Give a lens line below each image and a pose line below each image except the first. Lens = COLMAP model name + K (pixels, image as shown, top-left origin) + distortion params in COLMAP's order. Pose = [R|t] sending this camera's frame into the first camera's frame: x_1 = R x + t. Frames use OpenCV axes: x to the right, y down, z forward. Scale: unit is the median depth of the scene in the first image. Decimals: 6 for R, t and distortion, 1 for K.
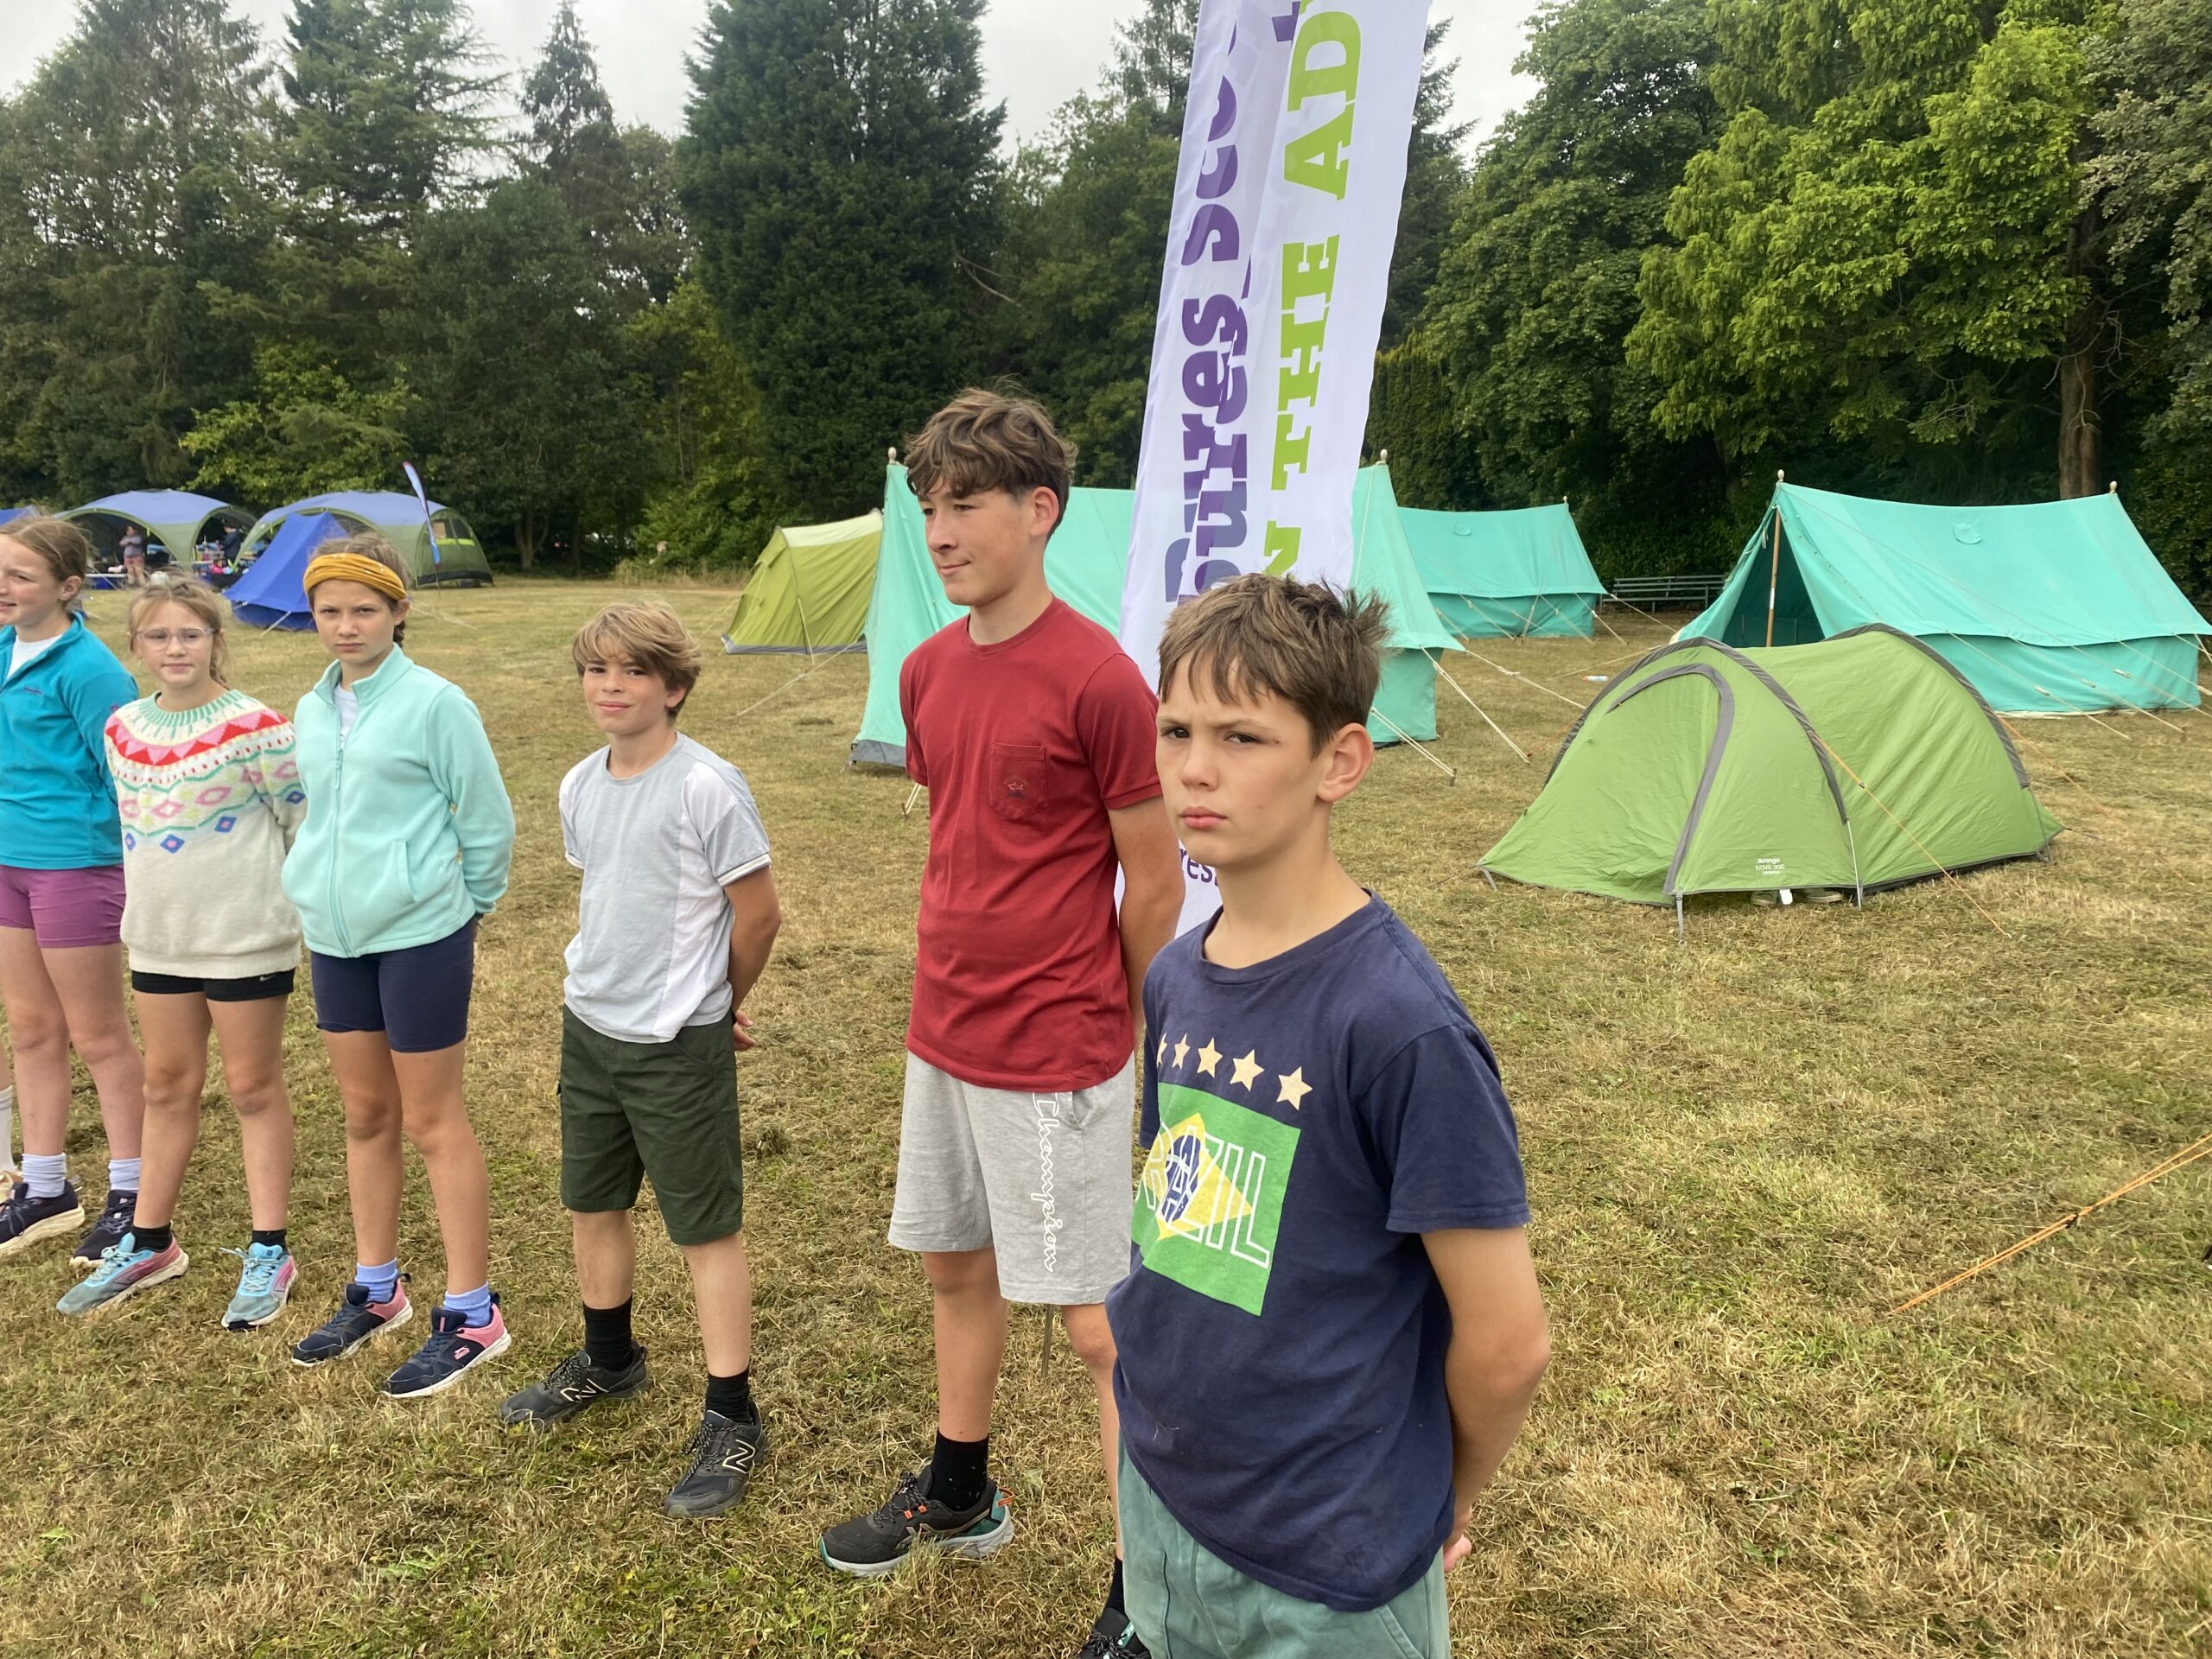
lens RADIAL K [[1699.3, 0, 1088.9], [0, 1699.3, 807.1], [0, 0, 1]] dist [0.036291, -0.031791]
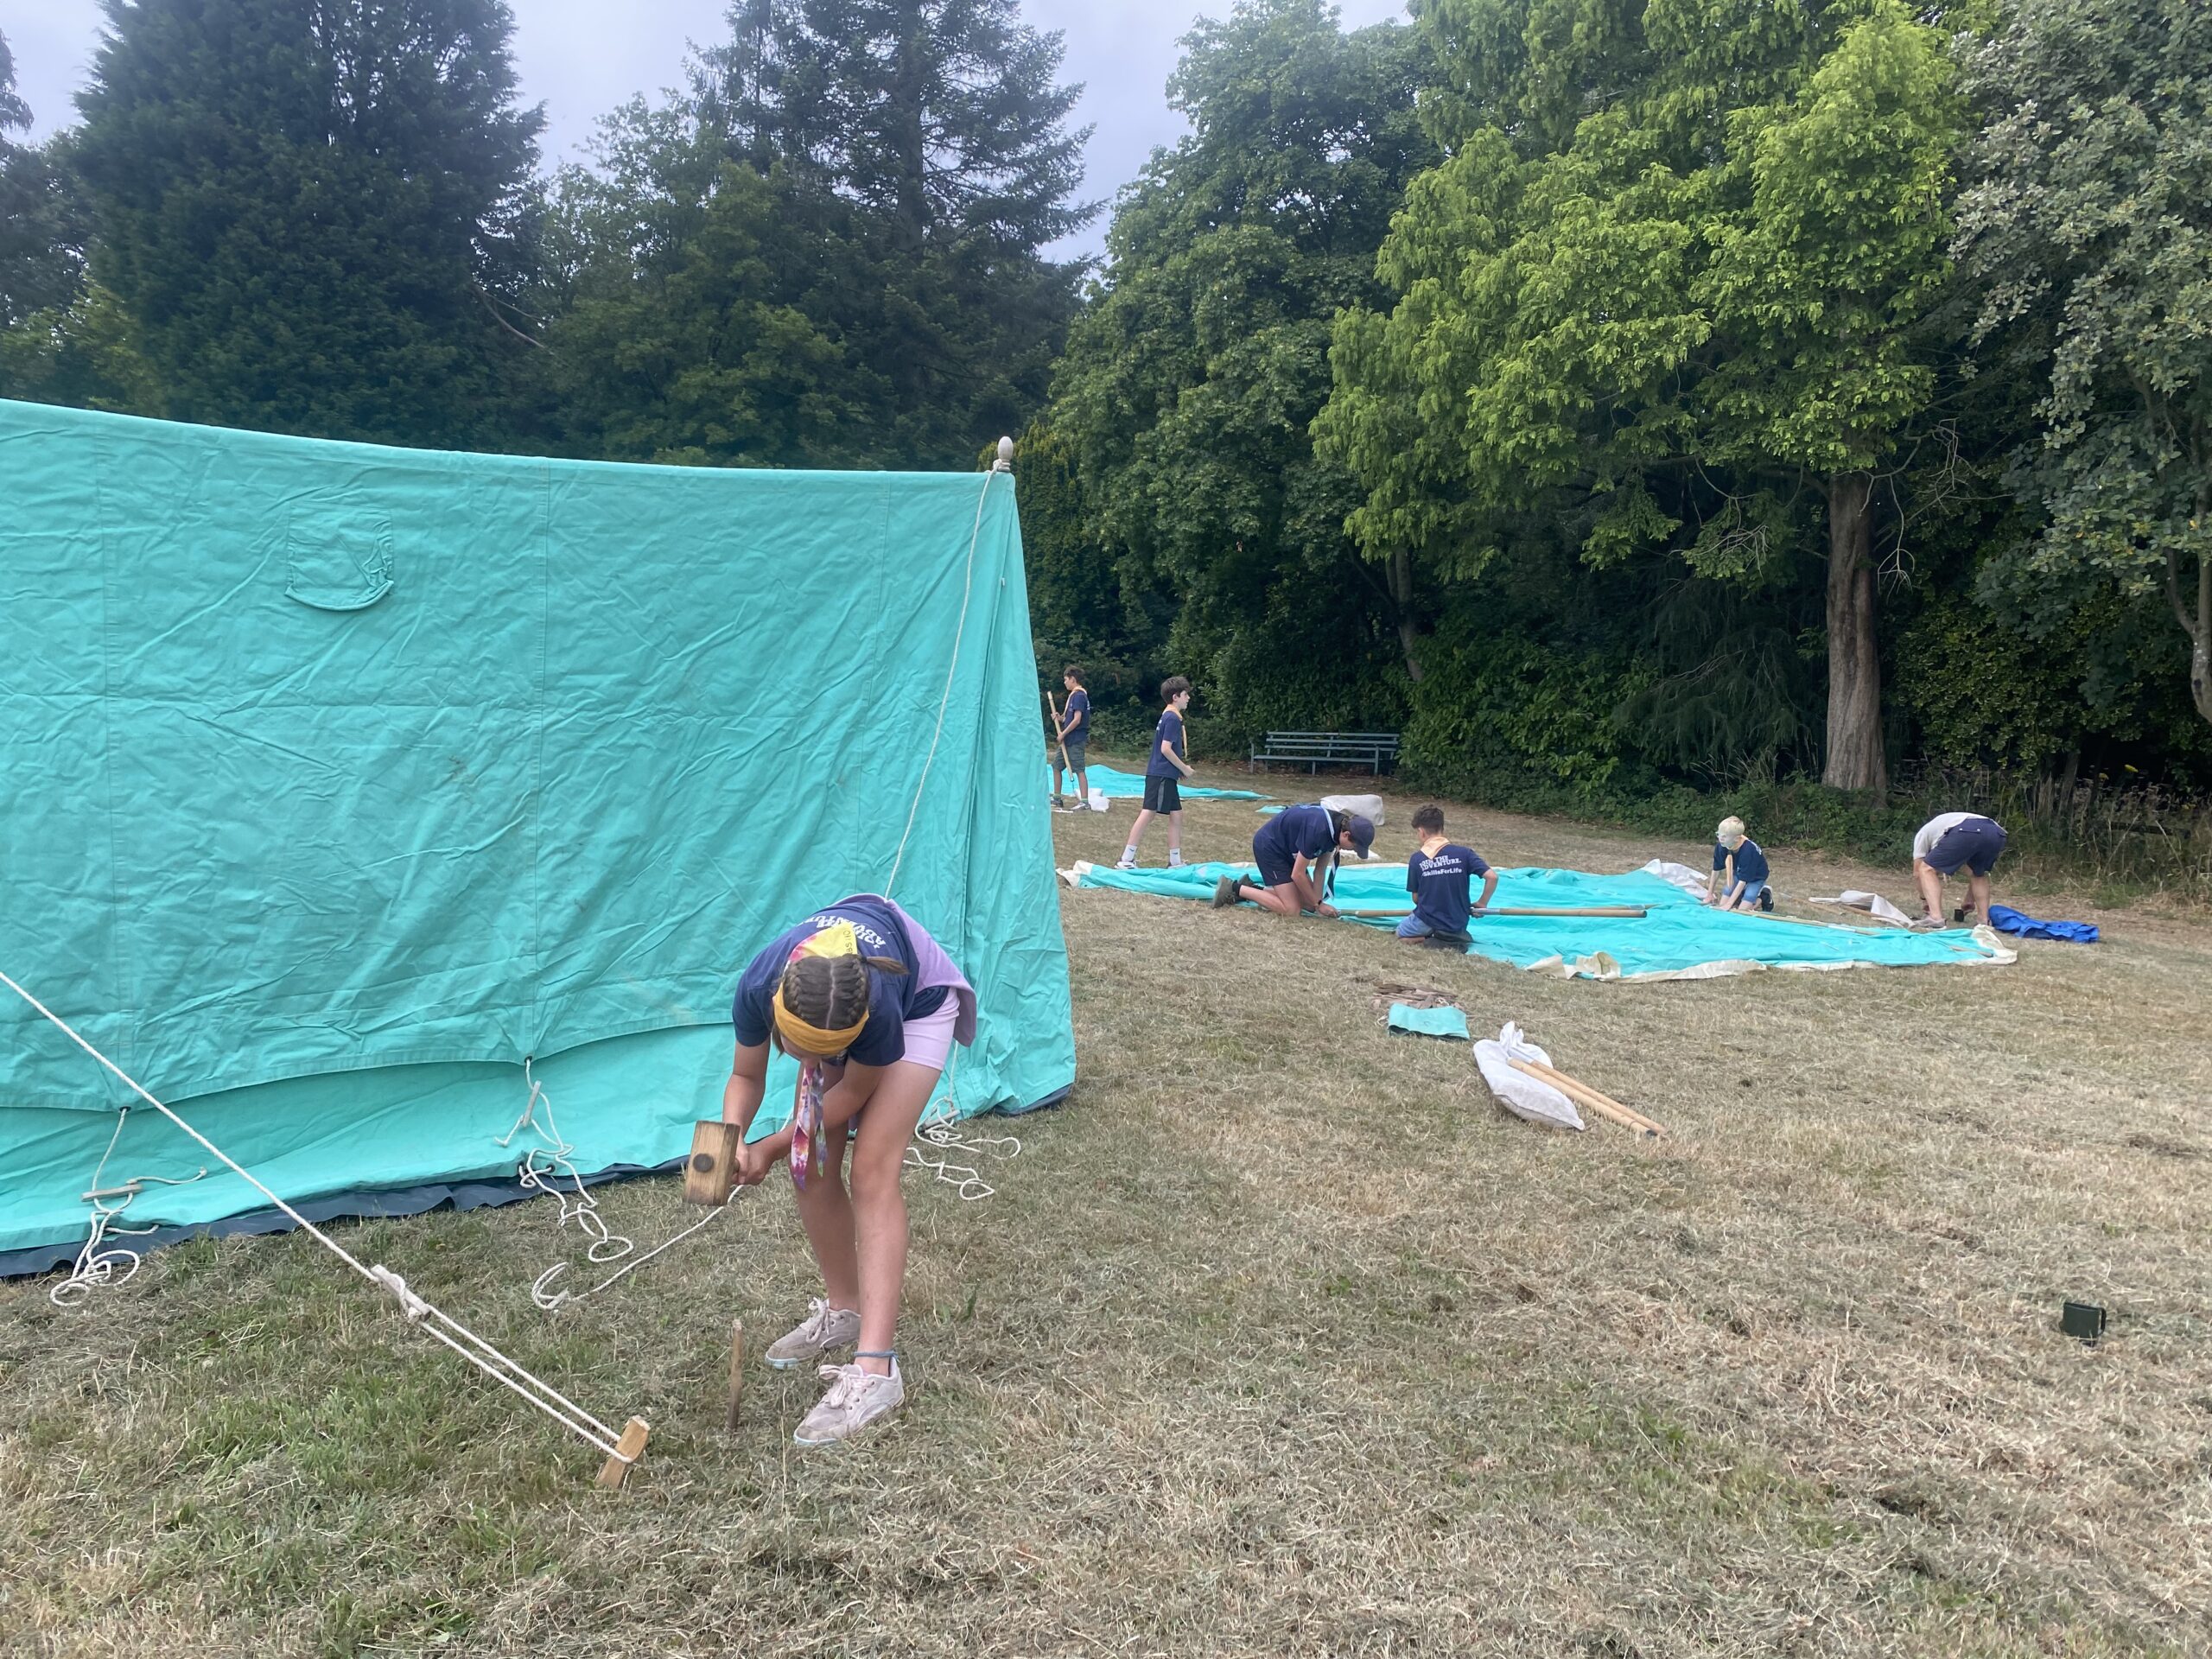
lens RADIAL K [[1699.3, 0, 1094.2], [0, 1699.3, 839.0], [0, 0, 1]] dist [0.036291, -0.031791]
pose [[0.972511, 0.034603, 0.230273, 0.055907], [-0.020996, 0.997900, -0.061283, -0.044287], [-0.231910, 0.054764, 0.971195, 0.328455]]
